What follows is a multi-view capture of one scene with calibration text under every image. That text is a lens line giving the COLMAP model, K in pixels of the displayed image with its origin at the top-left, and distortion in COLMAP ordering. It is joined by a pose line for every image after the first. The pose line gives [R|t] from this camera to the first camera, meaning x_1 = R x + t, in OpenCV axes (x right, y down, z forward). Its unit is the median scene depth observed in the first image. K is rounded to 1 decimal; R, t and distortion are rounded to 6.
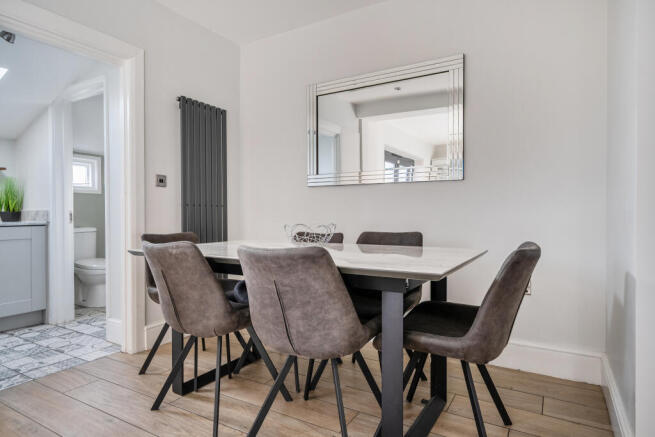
lens RADIAL K [[385.0, 0, 327.5], [0, 385.0, 218.5], [0, 0, 1]] dist [0.001629, 0.001769]
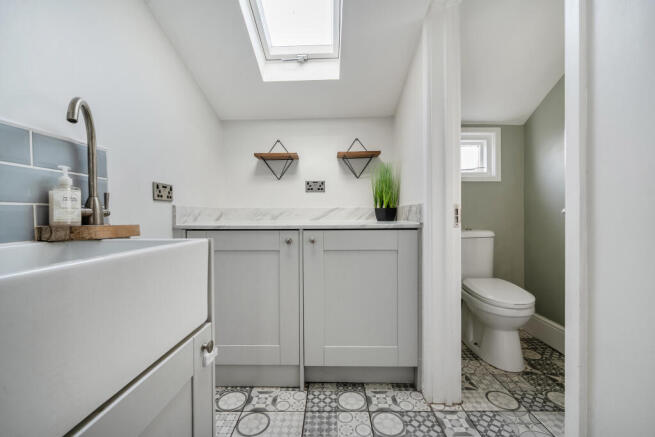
lens RADIAL K [[269.8, 0, 327.5], [0, 269.8, 218.5], [0, 0, 1]] dist [0.030856, 0.000065]
pose [[0.506078, 0.011042, -0.862417, -0.399591], [-0.005558, 0.999939, 0.009542, -0.001501], [0.862470, -0.000036, 0.506108, 0.606394]]
